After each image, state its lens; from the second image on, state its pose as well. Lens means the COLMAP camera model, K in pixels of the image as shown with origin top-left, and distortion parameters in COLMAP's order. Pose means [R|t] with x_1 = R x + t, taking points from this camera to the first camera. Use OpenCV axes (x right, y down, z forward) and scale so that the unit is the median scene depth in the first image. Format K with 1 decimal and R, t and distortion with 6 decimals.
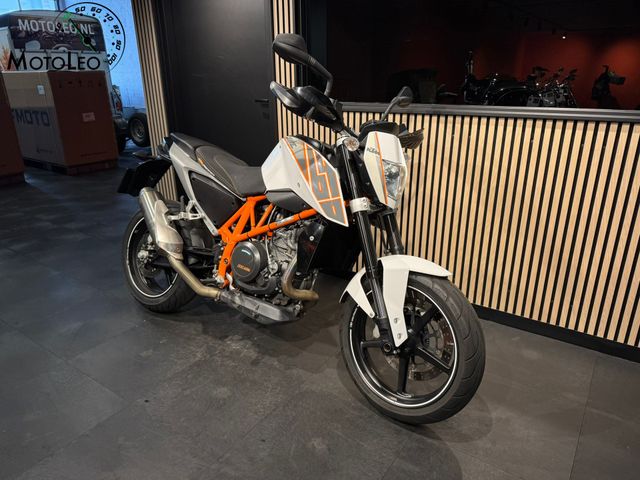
lens RADIAL K [[451.7, 0, 322.2], [0, 451.7, 243.9], [0, 0, 1]] dist [0.044712, -0.025940]
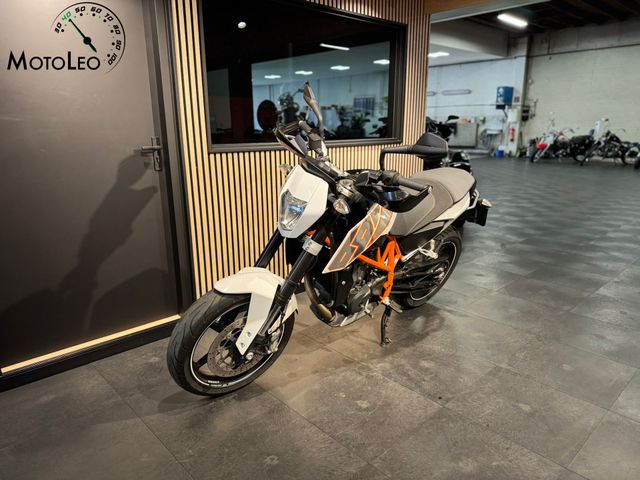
lens RADIAL K [[451.7, 0, 317.1], [0, 451.7, 242.0], [0, 0, 1]] dist [0.044712, -0.025940]
pose [[0.217618, -0.239720, 0.946138, -0.447608], [0.343797, 0.926070, 0.155559, -0.090494], [-0.913480, 0.291427, 0.283944, 0.267340]]
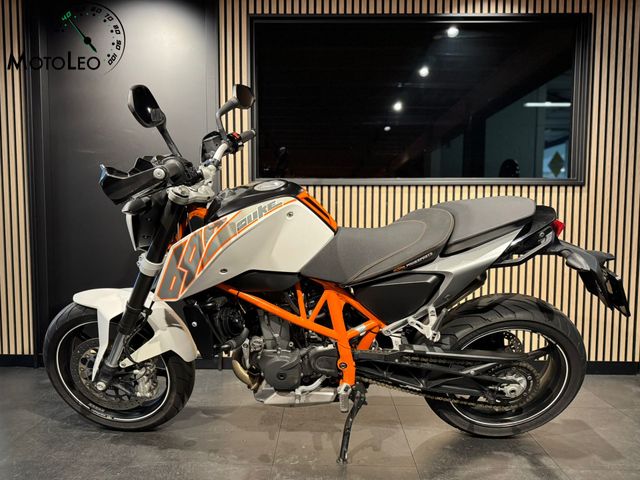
lens RADIAL K [[451.7, 0, 321.1], [0, 451.7, 239.5], [0, 0, 1]] dist [0.044712, -0.025940]
pose [[0.829985, -0.017229, 0.557519, -0.208539], [0.183114, 0.952543, -0.243169, 0.026275], [-0.526872, 0.303916, 0.793751, 0.108321]]
